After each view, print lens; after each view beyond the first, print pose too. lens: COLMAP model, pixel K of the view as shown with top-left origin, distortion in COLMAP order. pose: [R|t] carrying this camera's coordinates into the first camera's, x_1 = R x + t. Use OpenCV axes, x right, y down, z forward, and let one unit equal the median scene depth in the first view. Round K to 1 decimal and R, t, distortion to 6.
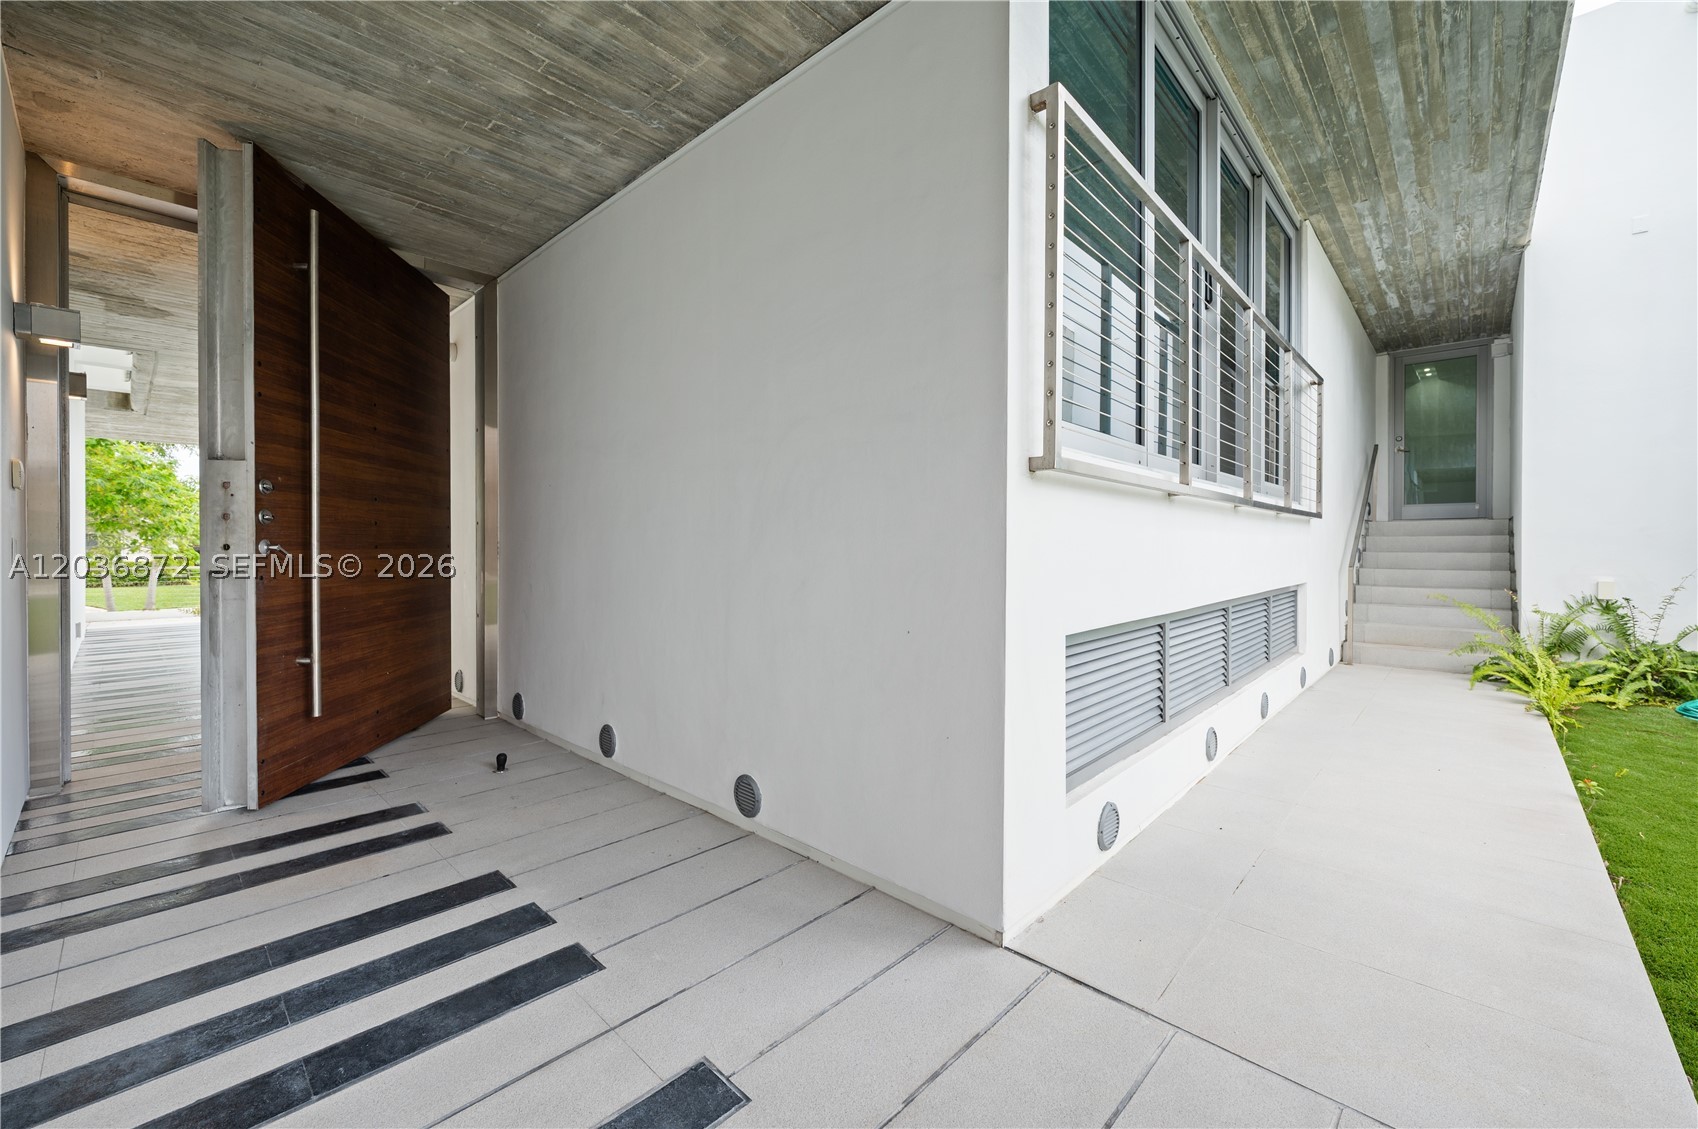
lens RADIAL K [[681.7, 0, 847.8], [0, 681.7, 553.6], [0, 0, 1]] dist [-0.006581, 0.000181]
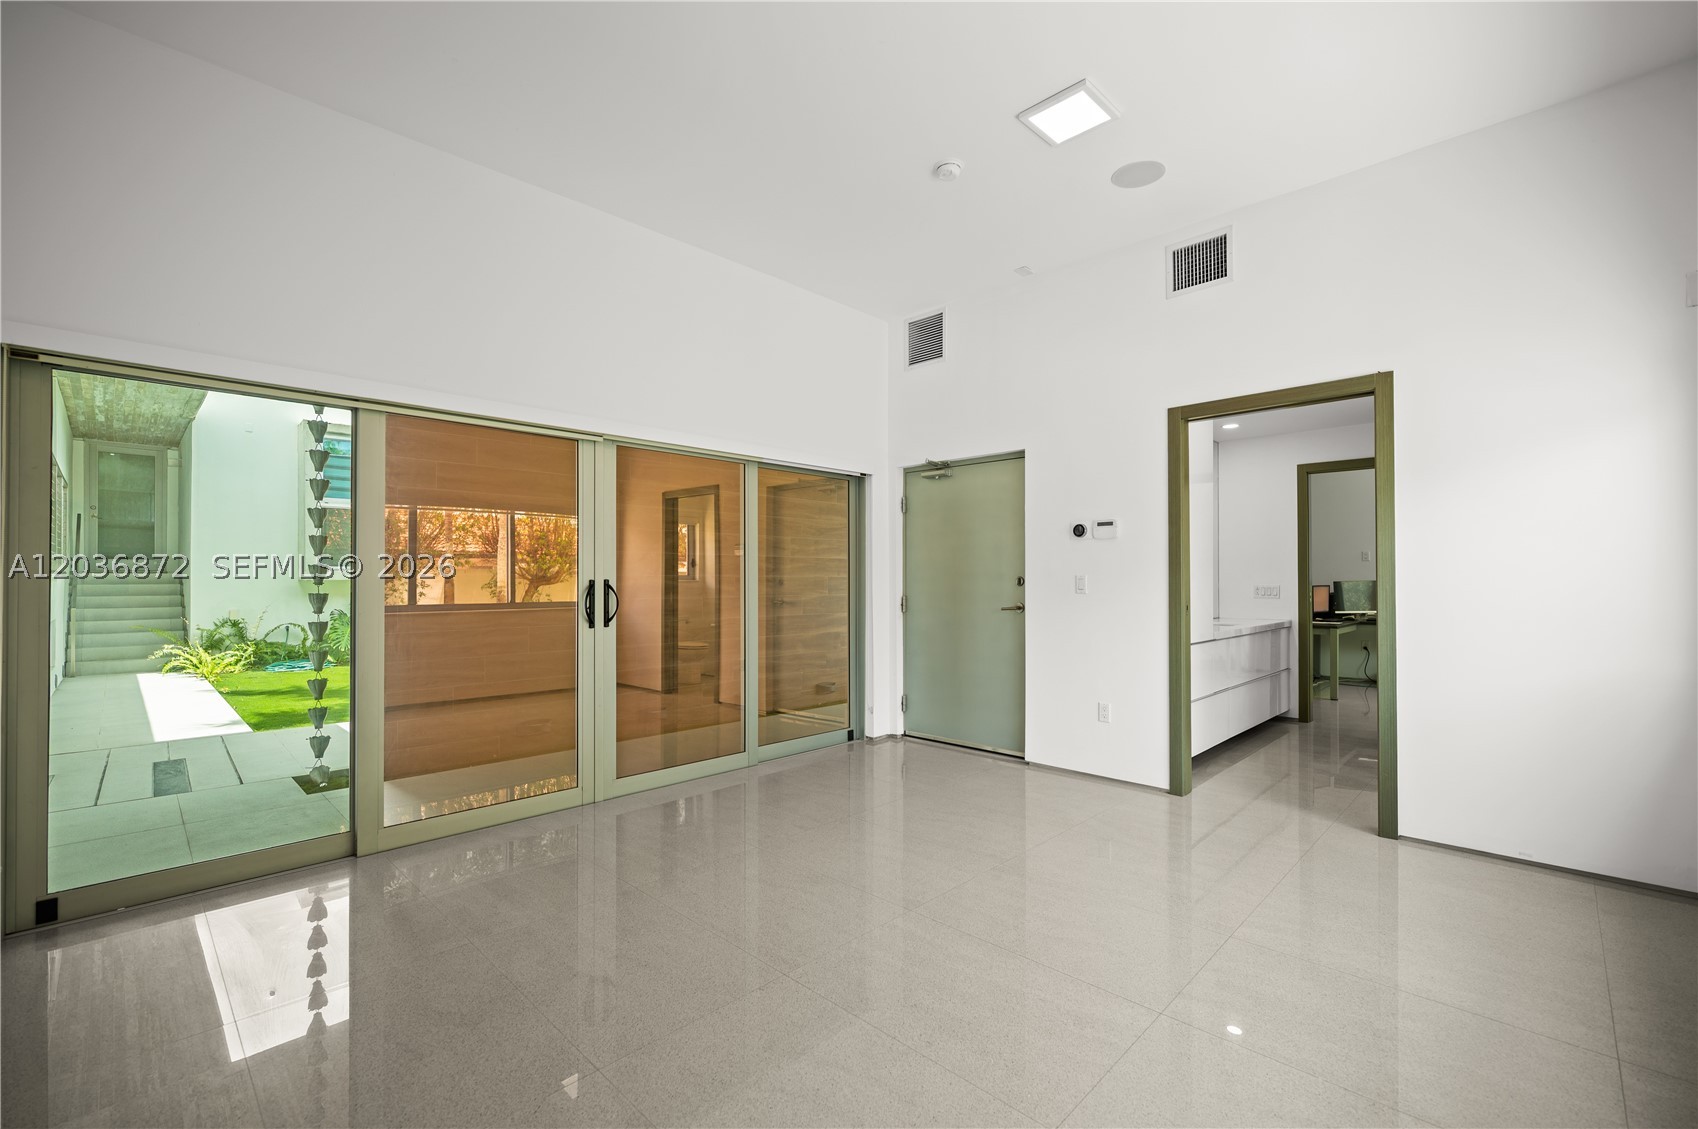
lens RADIAL K [[709.3, 0, 847.6], [0, 709.3, 575.0], [0, 0, 1]] dist [0.000003, 0.000258]
pose [[0.024945, 0.012323, 0.999613, -0.797737], [0.009994, 0.999871, -0.012576, -0.015050], [-0.999639, 0.010304, 0.024819, -0.744745]]
